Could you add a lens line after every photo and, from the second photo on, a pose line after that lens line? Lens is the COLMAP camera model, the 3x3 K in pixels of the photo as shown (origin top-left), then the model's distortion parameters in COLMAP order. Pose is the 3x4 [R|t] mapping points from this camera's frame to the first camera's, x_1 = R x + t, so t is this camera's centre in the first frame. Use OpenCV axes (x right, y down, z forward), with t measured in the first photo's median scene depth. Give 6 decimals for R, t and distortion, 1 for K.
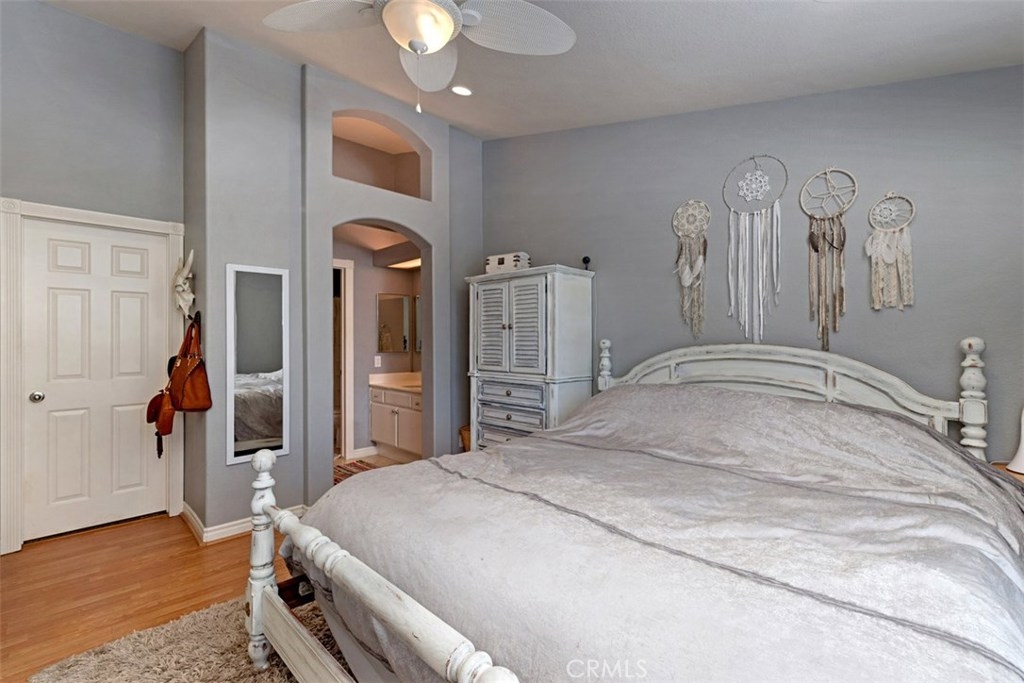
lens RADIAL K [[448.2, 0, 511.8], [0, 448.2, 340.9], [0, 0, 1]] dist [0.003611, -0.000984]
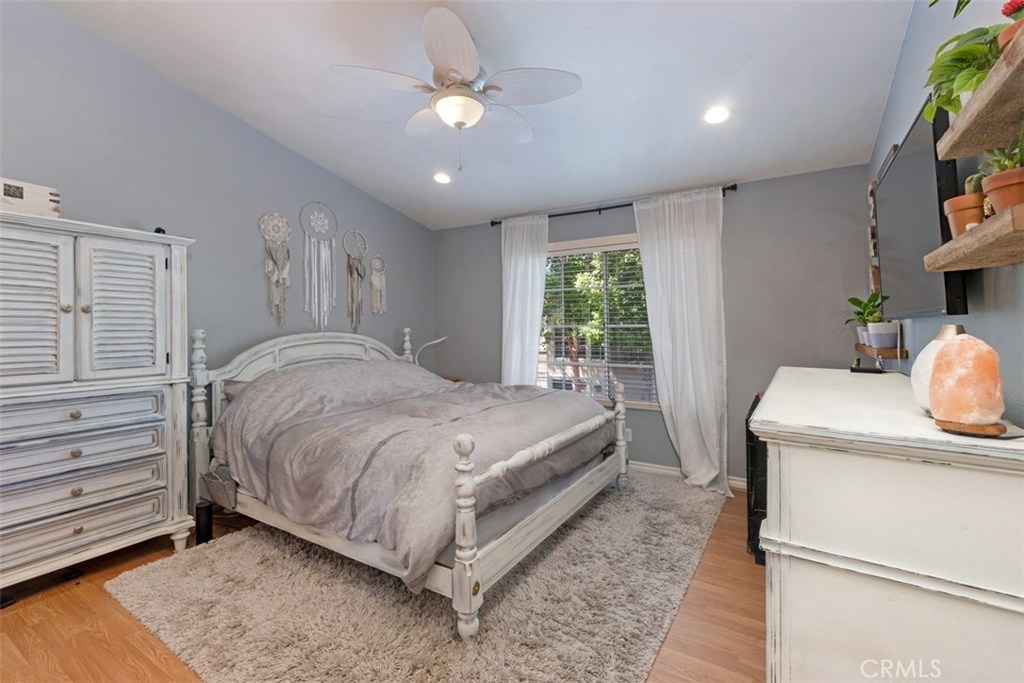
lens RADIAL K [[448.2, 0, 515.1], [0, 448.2, 324.9], [0, 0, 1]] dist [0.003611, -0.000984]
pose [[-0.228349, 0.007419, 0.973551, -0.902835], [0.003383, 0.999971, -0.006826, -0.003648], [-0.973573, 0.001735, -0.228368, 0.644737]]
